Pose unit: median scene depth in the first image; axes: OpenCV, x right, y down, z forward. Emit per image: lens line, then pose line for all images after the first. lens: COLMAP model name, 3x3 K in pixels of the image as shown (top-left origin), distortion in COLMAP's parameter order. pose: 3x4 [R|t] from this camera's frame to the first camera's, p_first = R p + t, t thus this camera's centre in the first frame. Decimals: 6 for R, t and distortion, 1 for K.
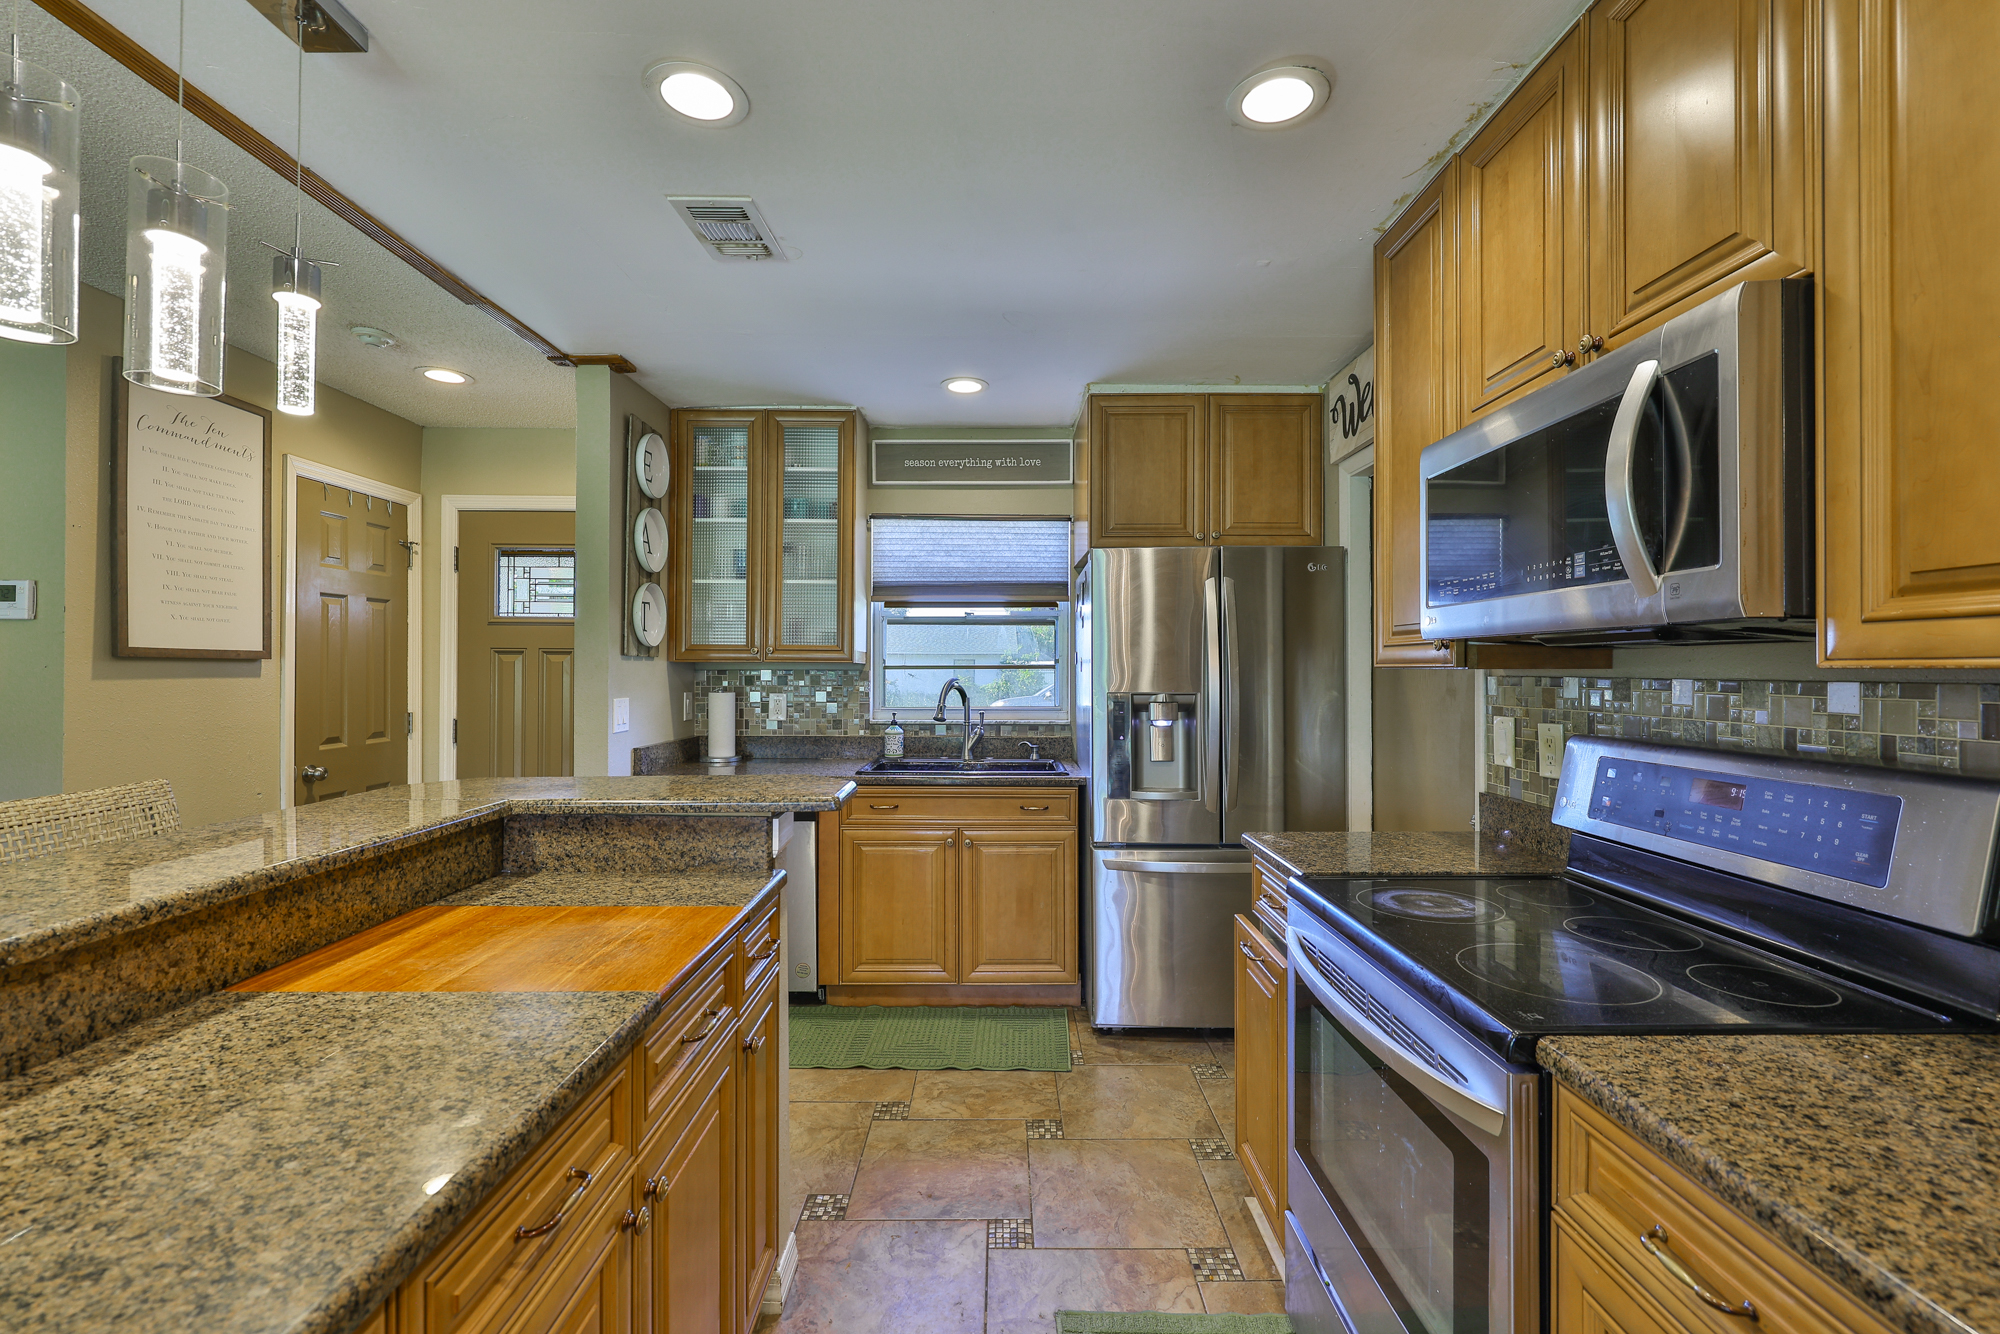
lens RADIAL K [[846.3, 0, 1000.0], [0, 846.3, 667.0], [0, 0, 1]] dist [0.001264, 0.000103]
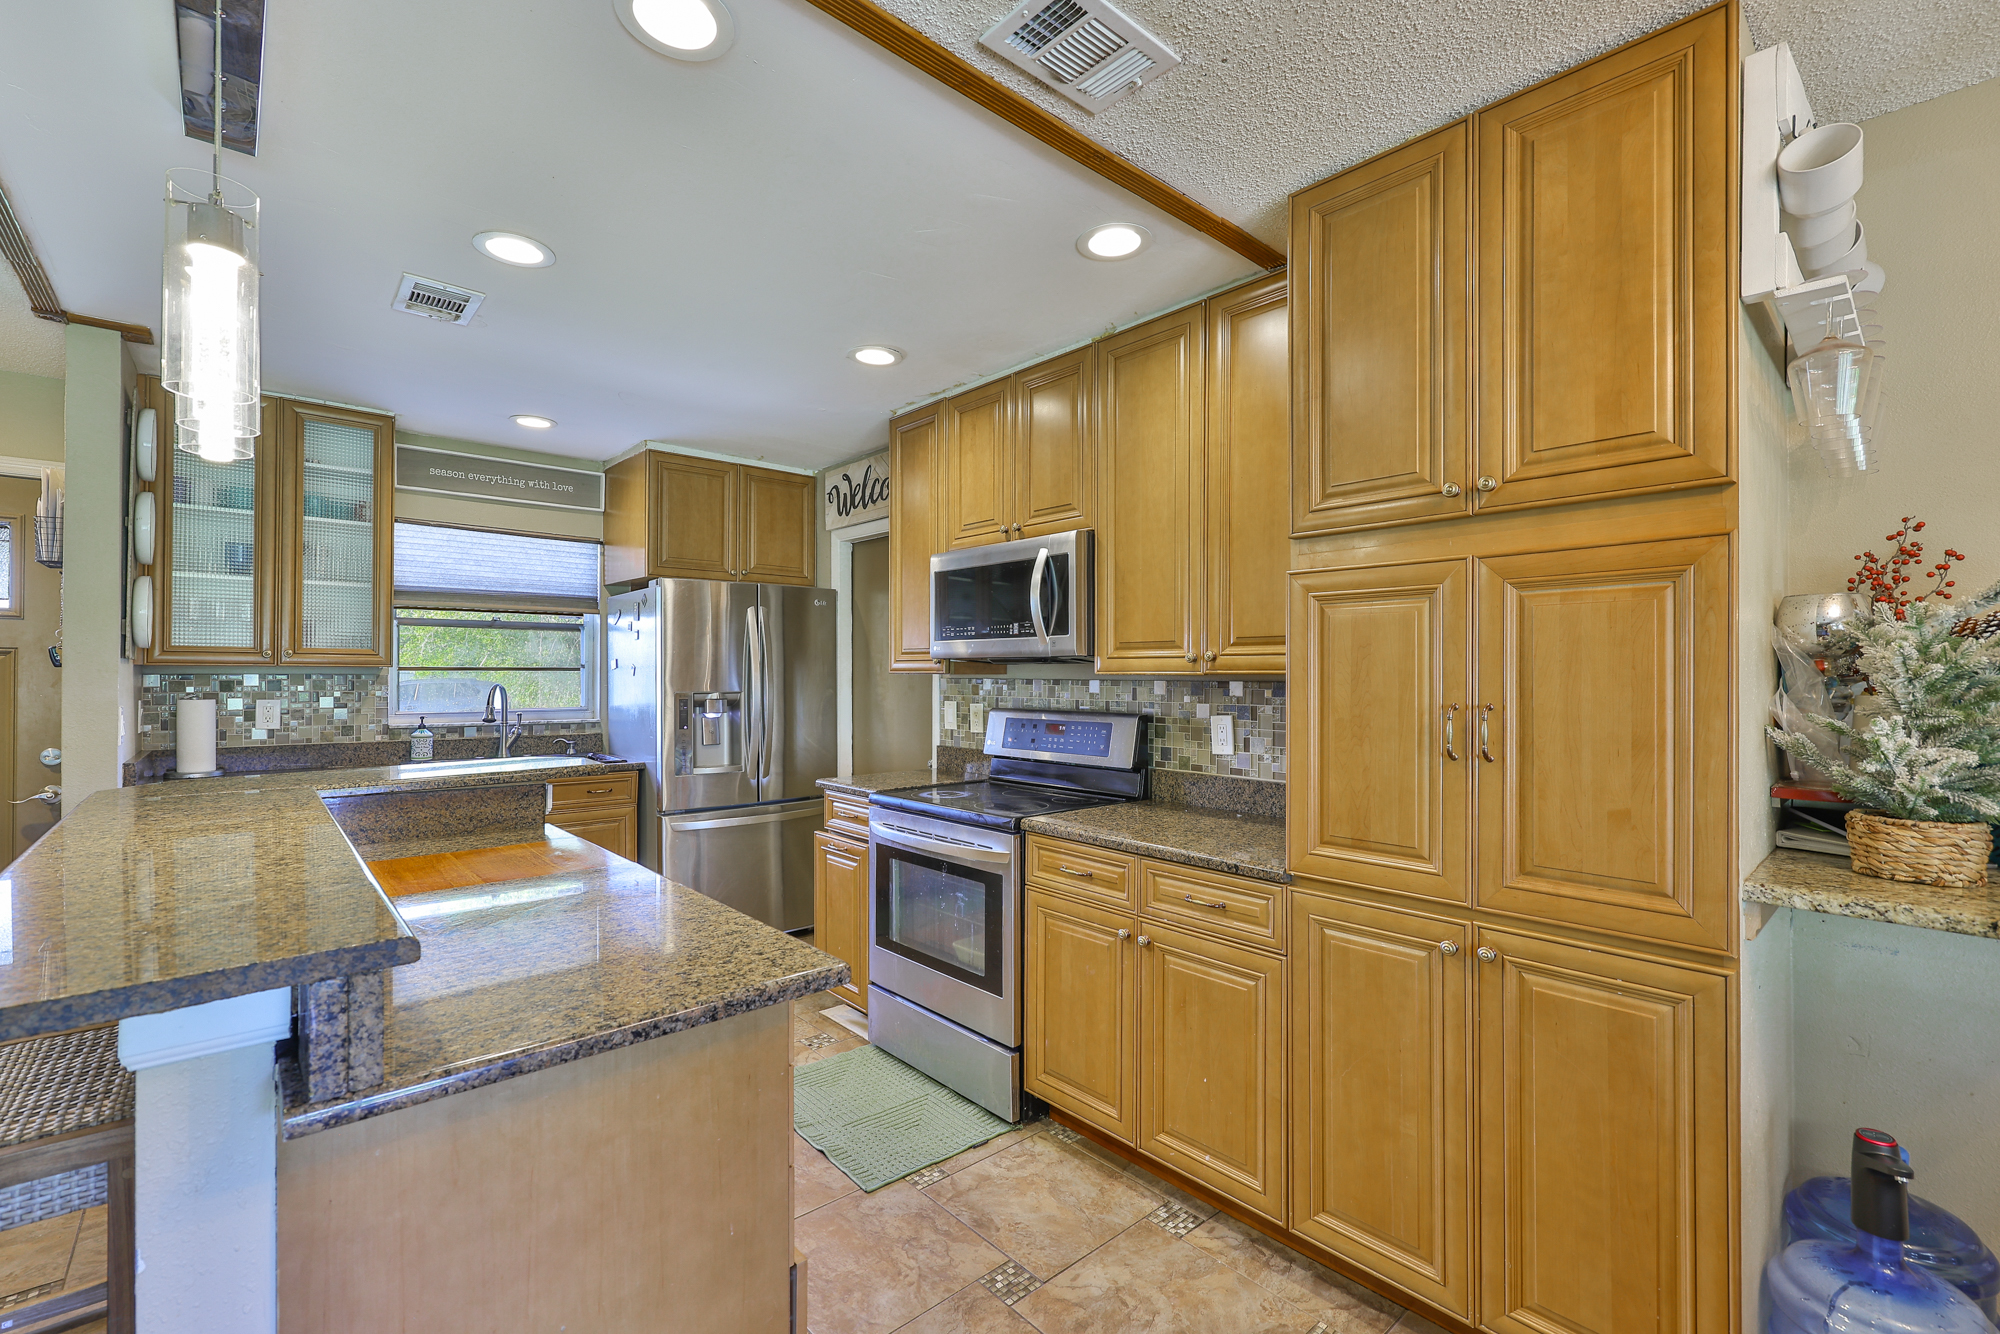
lens RADIAL K [[860.5, 0, 994.9], [0, 860.5, 673.0], [0, 0, 1]] dist [-0.002209, 0.000110]
pose [[0.750240, 0.001430, 0.661164, -0.341278], [-0.003178, 0.999994, 0.001444, -0.002101], [-0.661158, -0.003185, 0.750240, -0.266929]]
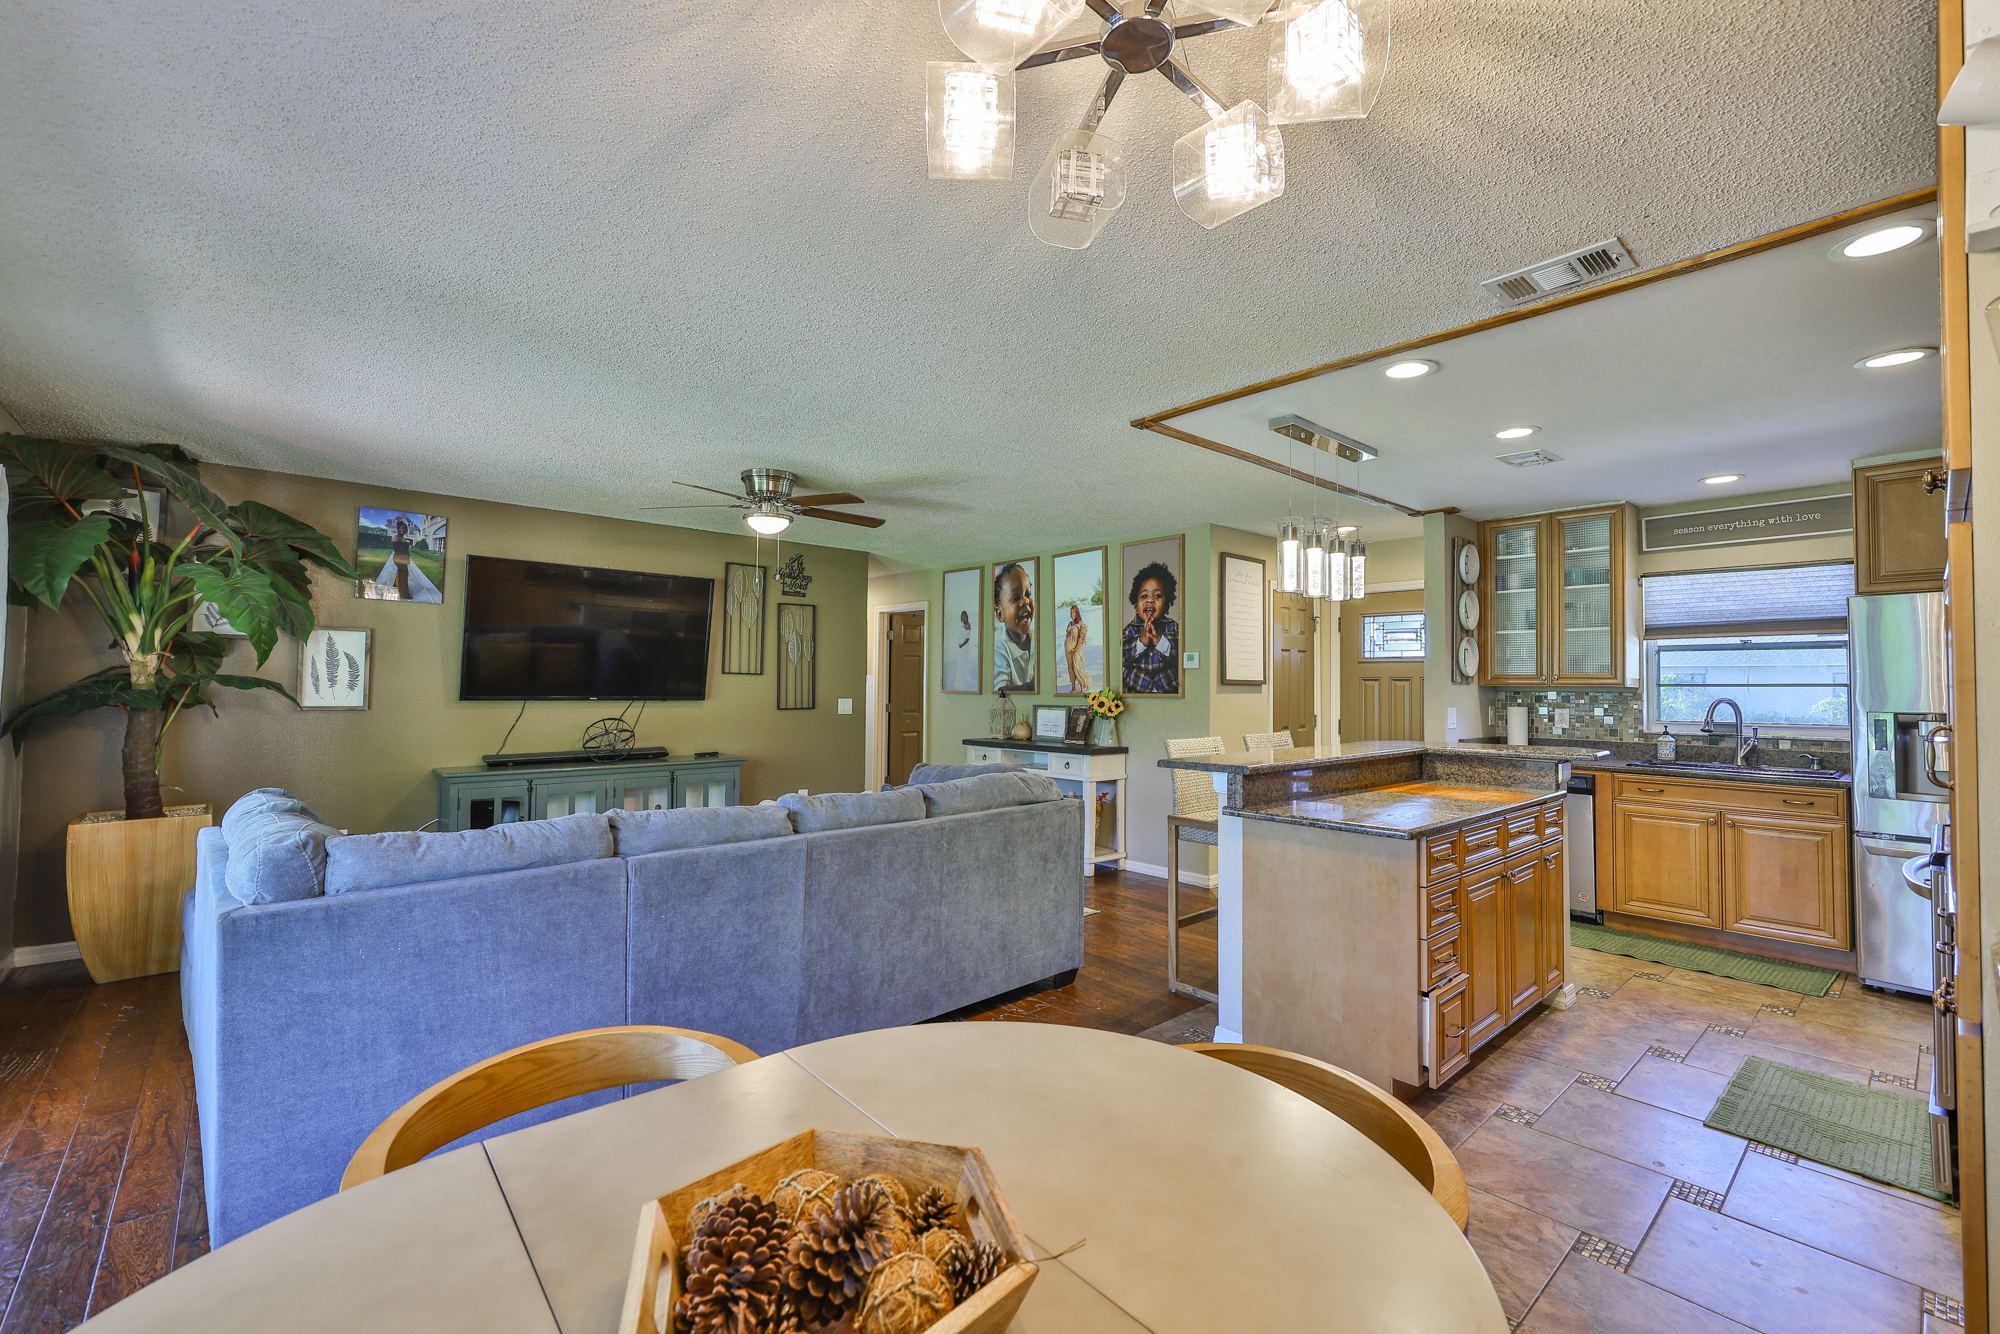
lens RADIAL K [[843.0, 0, 1003.4], [0, 843.0, 661.7], [0, 0, 1]] dist [-0.000133, -0.000022]
pose [[0.664629, -0.018828, -0.746937, 0.195315], [-0.004952, 0.999549, -0.029603, -0.000425], [0.747157, 0.023374, 0.664236, -0.724909]]
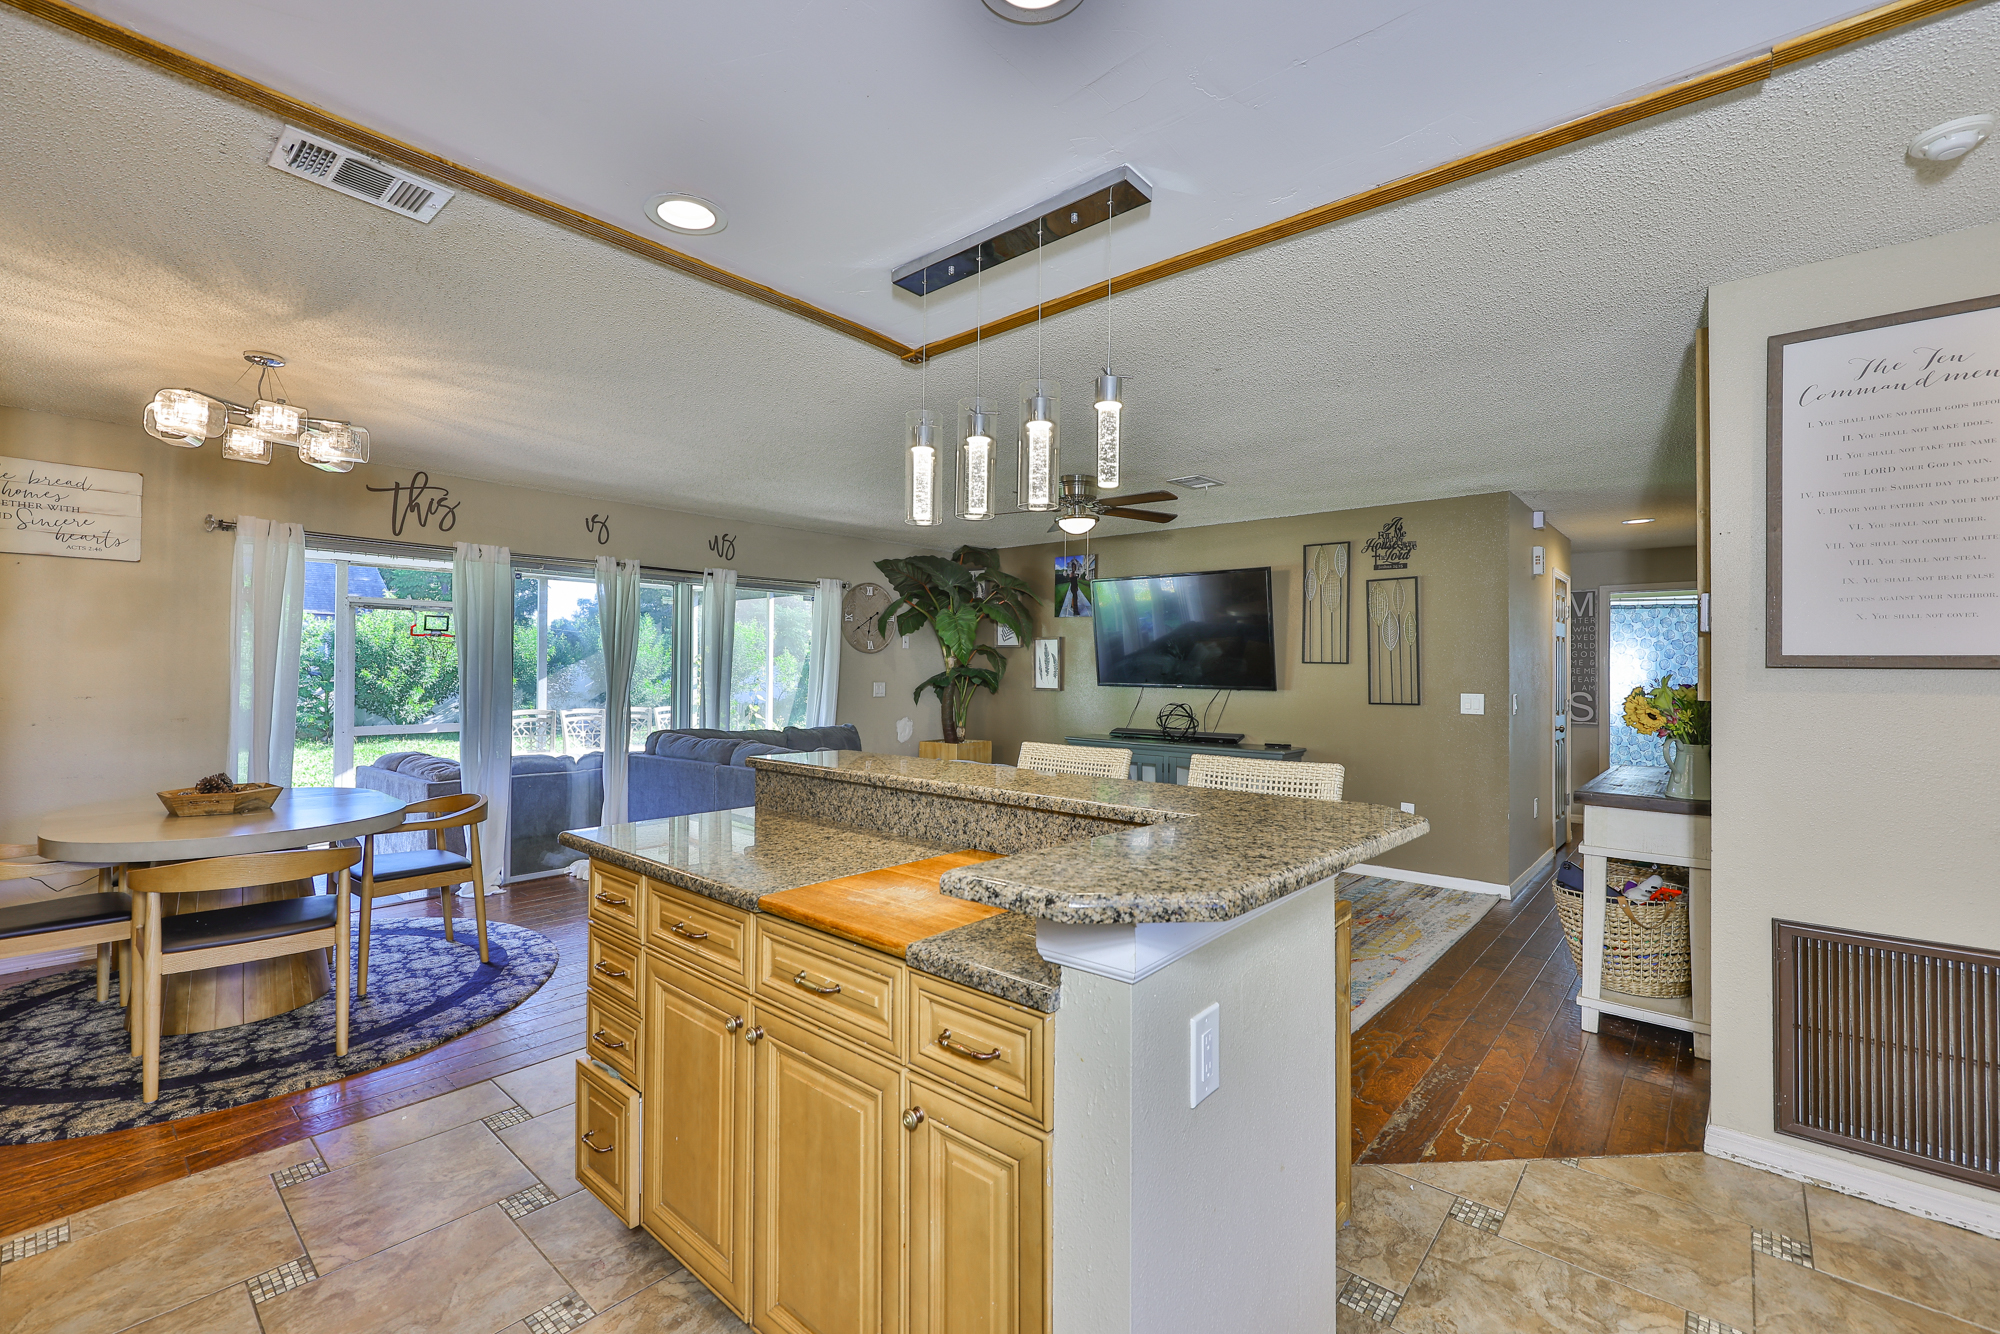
lens RADIAL K [[843.0, 0, 1003.4], [0, 843.0, 661.7], [0, 0, 1]] dist [-0.000133, -0.000022]
pose [[-0.661585, -0.018526, -0.749642, 0.128786], [-0.011057, 0.999827, -0.014952, 0.003655], [0.749789, -0.001603, -0.661675, 0.744987]]
